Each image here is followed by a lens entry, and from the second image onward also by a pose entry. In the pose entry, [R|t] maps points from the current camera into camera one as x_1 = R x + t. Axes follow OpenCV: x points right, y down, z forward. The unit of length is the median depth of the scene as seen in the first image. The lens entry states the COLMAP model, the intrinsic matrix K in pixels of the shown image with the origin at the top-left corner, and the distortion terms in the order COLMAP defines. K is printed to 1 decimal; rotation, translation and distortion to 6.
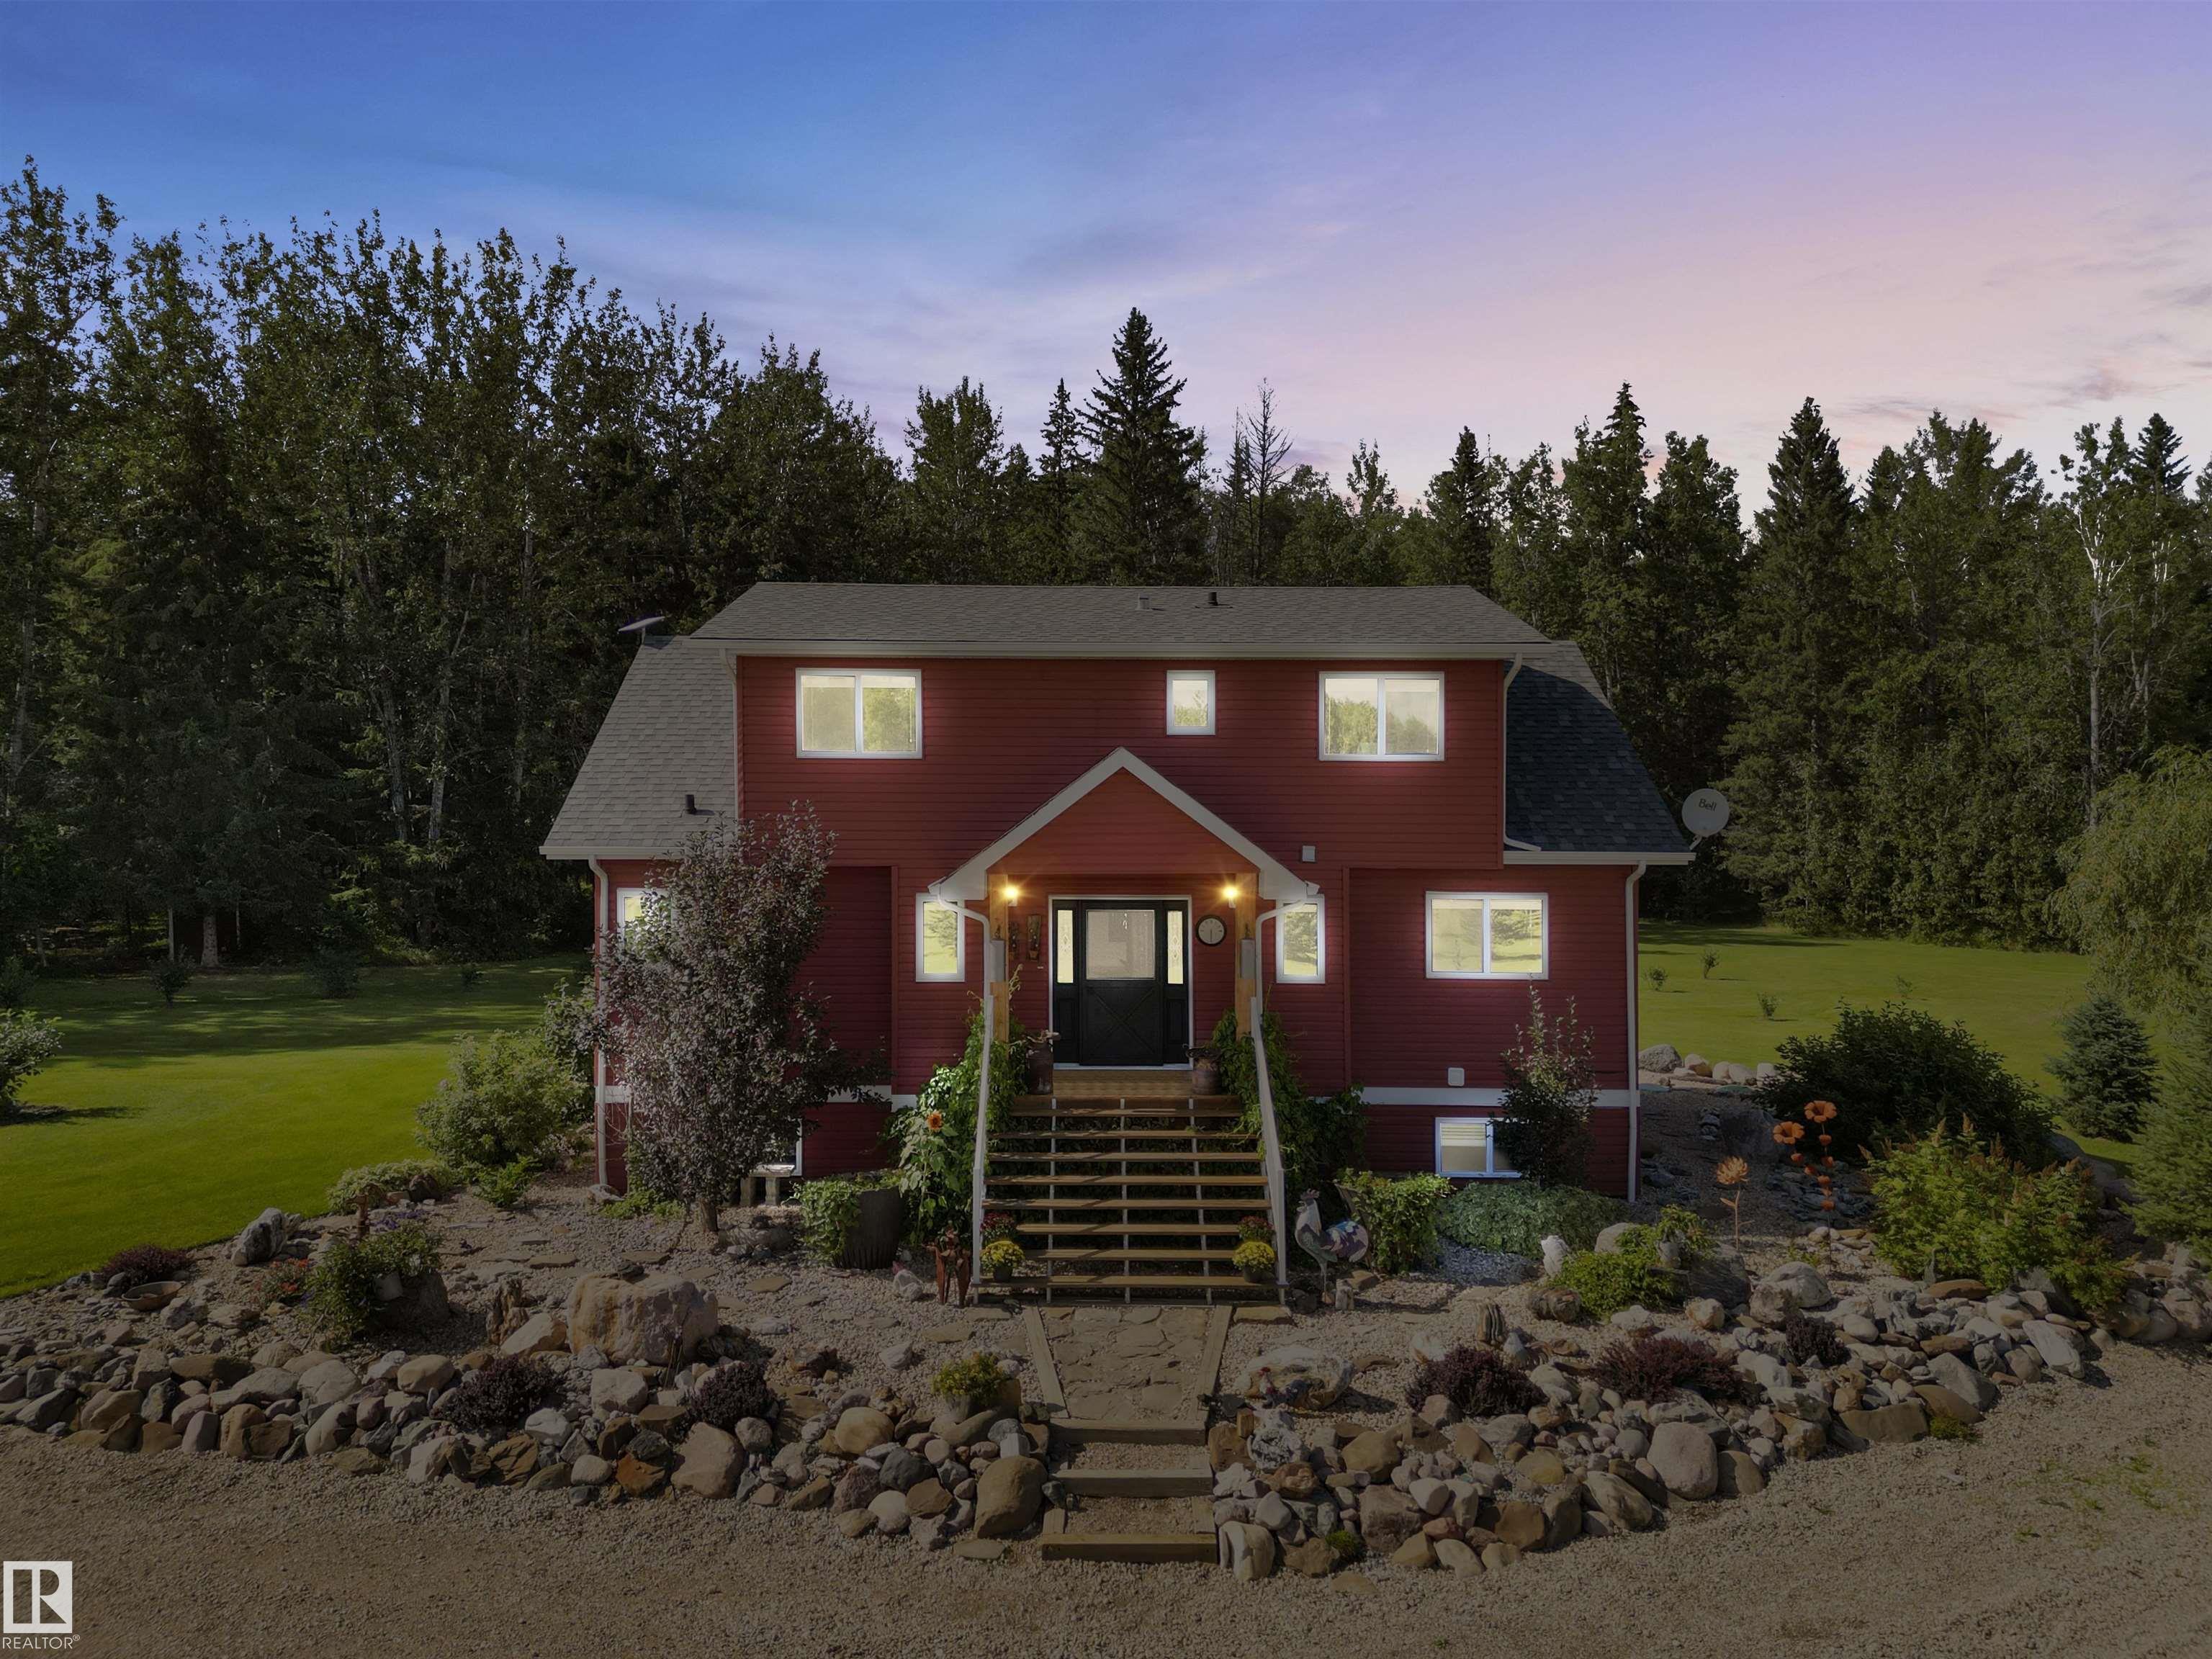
lens RADIAL K [[1519.9, 0, 1081.3], [0, 1519.9, 851.3], [0, 0, 1]] dist [0.070316, -0.065589]
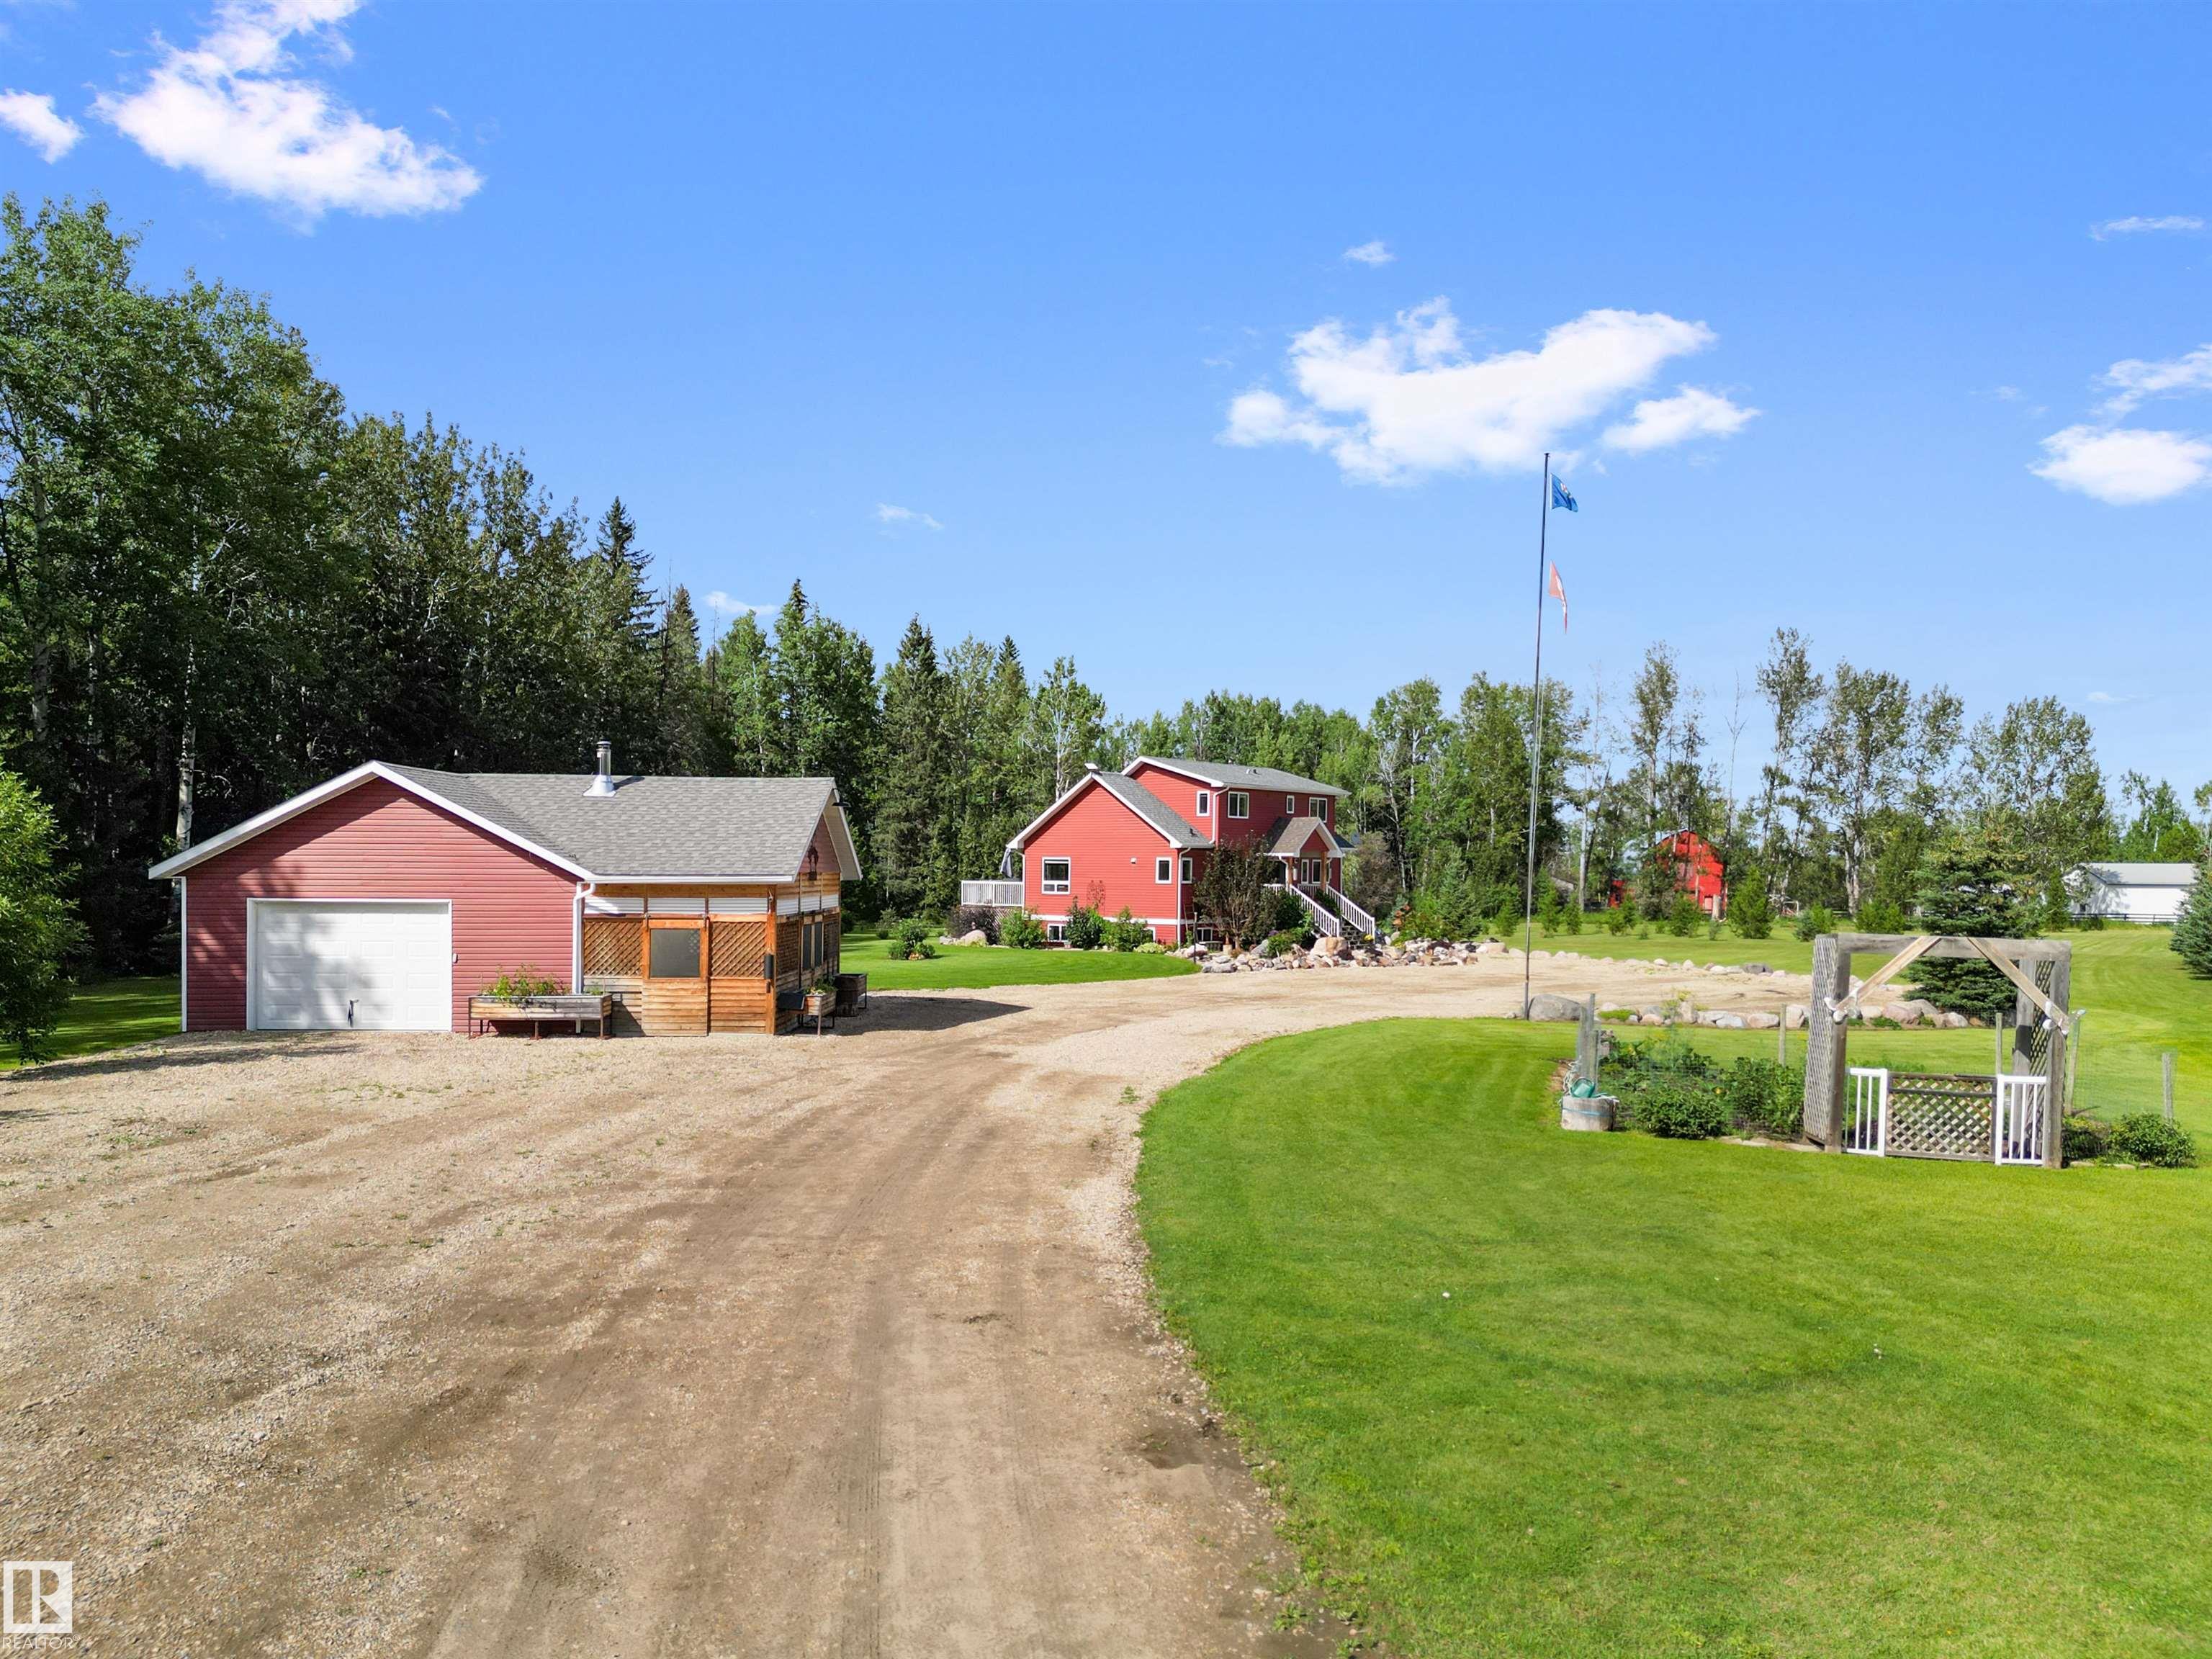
lens RADIAL K [[1566.2, 0, 1106.0], [0, 1566.2, 829.5], [0, 0, 1]] dist [0.067072, -0.083535]
pose [[0.620250, 0.019322, 0.784166, -2.770351], [0.026497, 0.998610, -0.045565, 0.104400], [-0.783956, 0.049040, 0.618876, -0.833897]]
